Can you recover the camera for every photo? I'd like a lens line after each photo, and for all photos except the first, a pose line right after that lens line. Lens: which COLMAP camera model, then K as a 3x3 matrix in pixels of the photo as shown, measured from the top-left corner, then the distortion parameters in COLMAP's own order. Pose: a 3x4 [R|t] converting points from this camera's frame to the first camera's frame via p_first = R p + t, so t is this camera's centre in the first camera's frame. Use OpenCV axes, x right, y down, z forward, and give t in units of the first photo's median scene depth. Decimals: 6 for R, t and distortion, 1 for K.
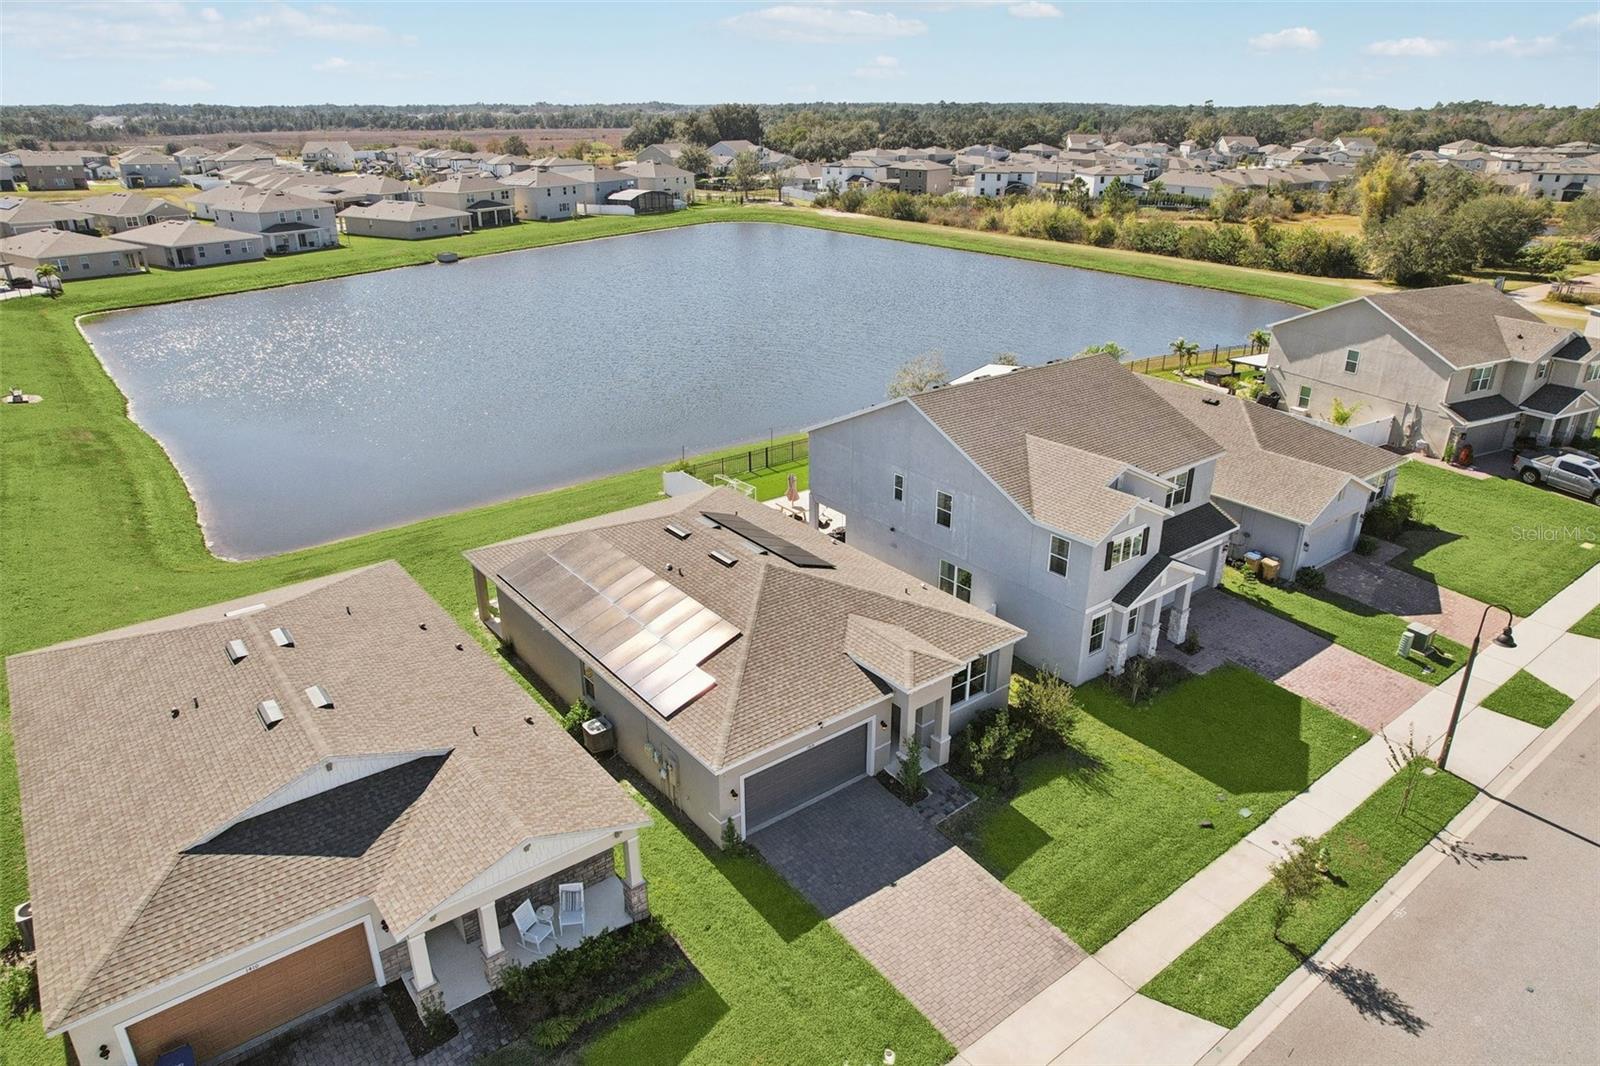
lens RADIAL K [[1029.7, 0, 802.2], [0, 1029.7, 528.7], [0, 0, 1]] dist [-0.085528, 0.080015]
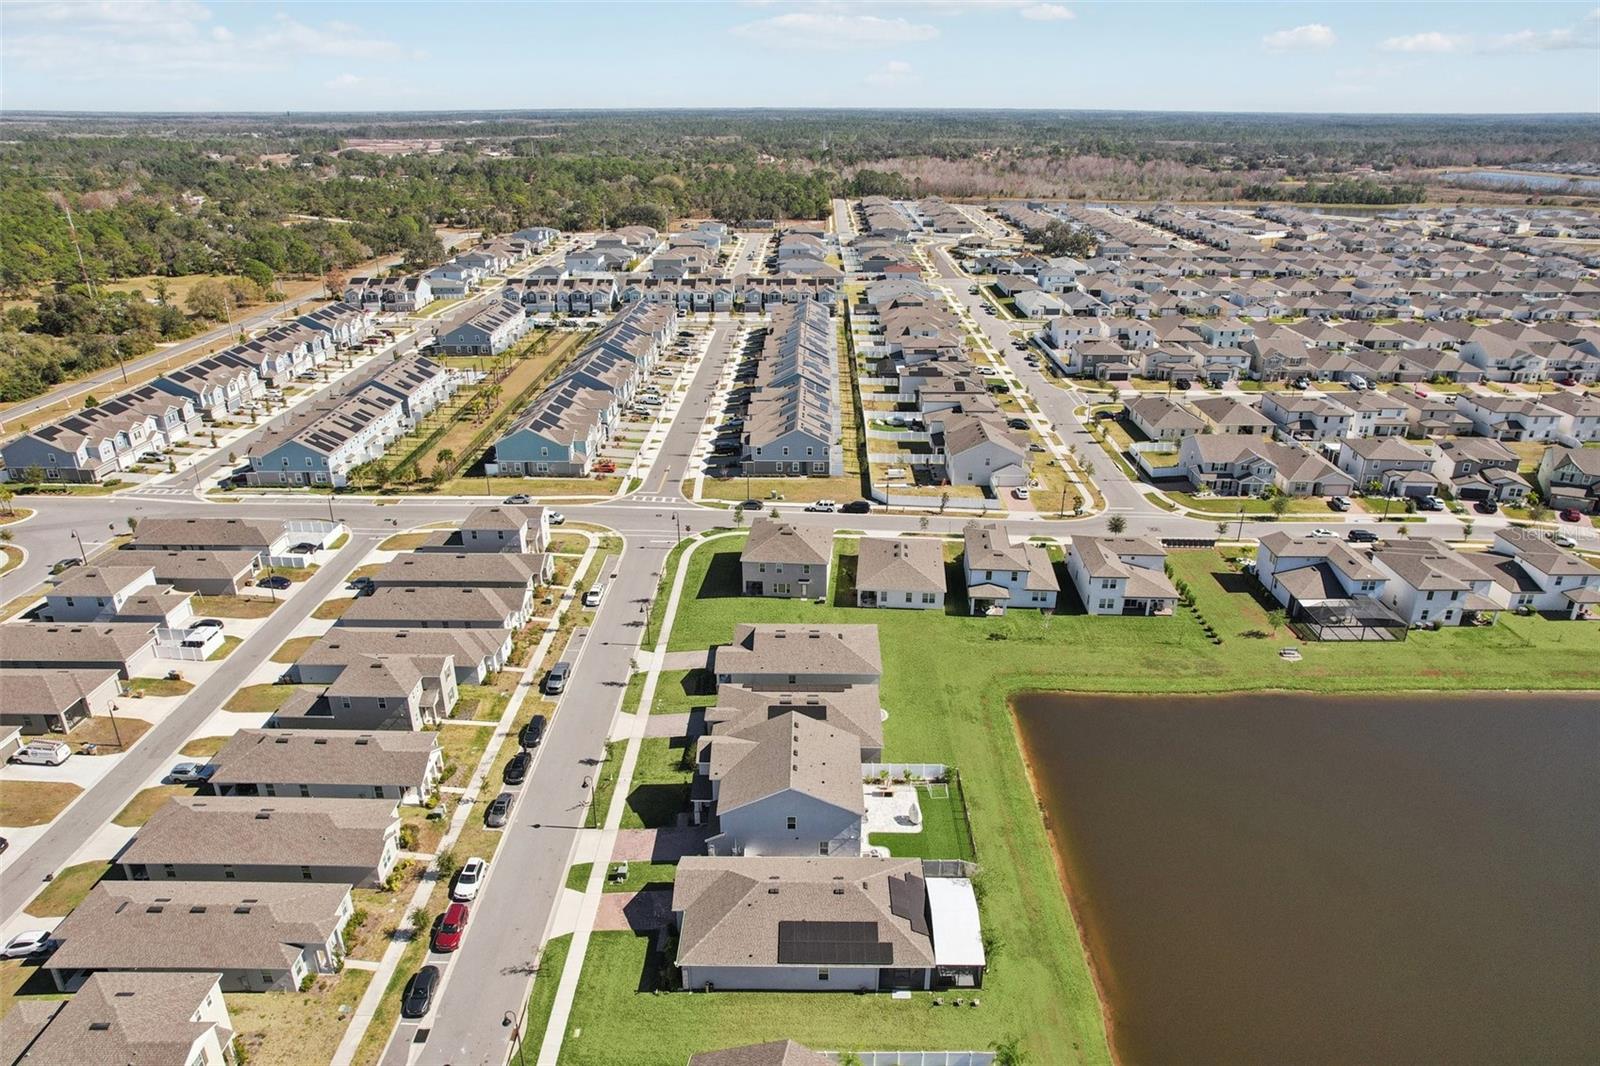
lens RADIAL K [[1029.7, 0, 802.2], [0, 1029.7, 528.7], [0, 0, 1]] dist [-0.085528, 0.080015]
pose [[-0.622808, 0.297334, -0.723673, 0.603341], [-0.304608, 0.759833, 0.574342, -0.652123], [0.720642, 0.578141, -0.382660, 0.577229]]
